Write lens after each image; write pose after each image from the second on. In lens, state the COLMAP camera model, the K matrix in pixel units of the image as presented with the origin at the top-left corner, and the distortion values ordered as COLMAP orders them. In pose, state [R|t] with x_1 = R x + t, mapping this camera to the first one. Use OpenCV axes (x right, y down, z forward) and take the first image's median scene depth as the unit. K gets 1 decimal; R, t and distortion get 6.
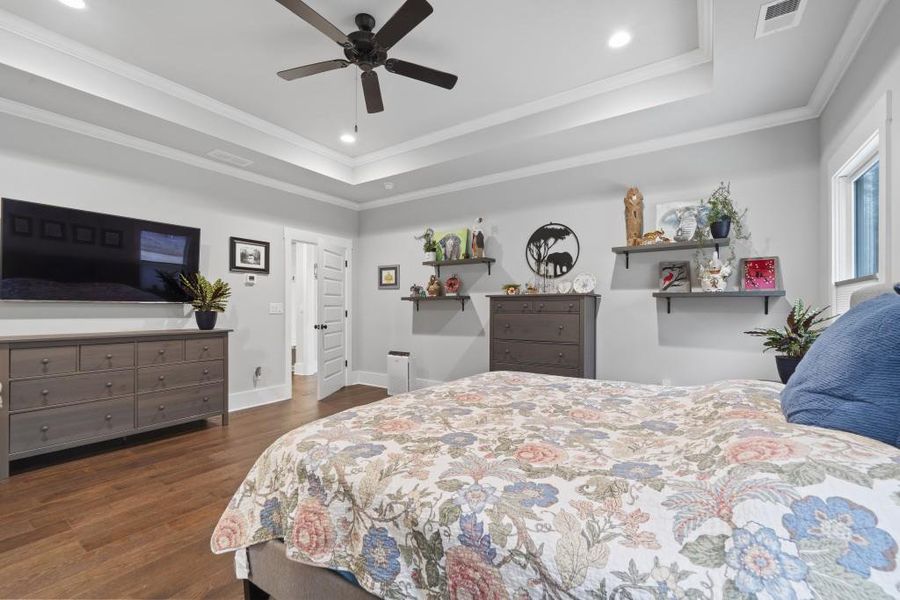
lens RADIAL K [[394.1, 0, 448.8], [0, 394.1, 305.6], [0, 0, 1]] dist [-0.004926, 0.004329]
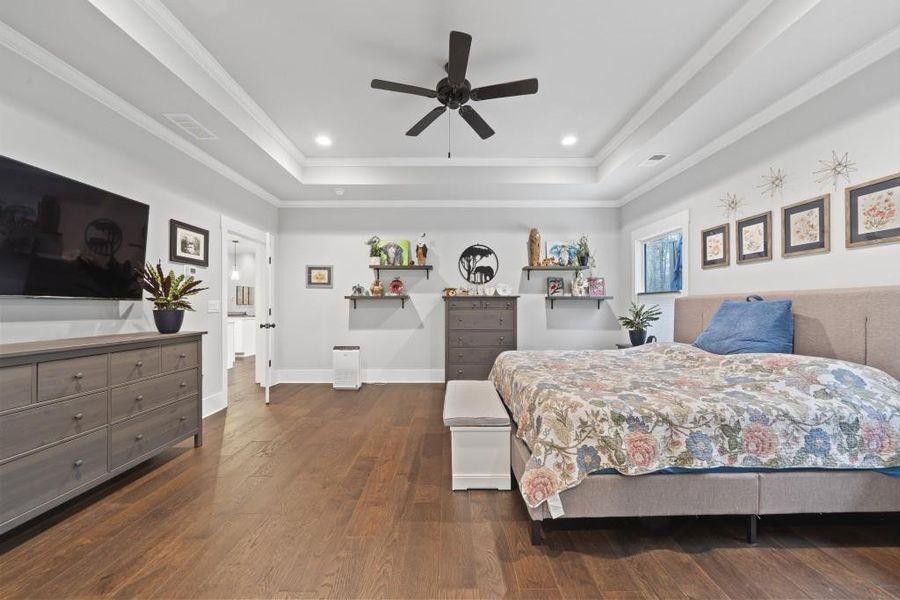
lens RADIAL K [[329.8, 0, 453.7], [0, 329.8, 301.7], [0, 0, 1]] dist [-0.006109, 0.002390]
pose [[0.819277, 0.006958, 0.573356, -0.523738], [-0.002723, 0.999962, -0.008244, 0.001000], [-0.573391, 0.005193, 0.819265, 0.115955]]
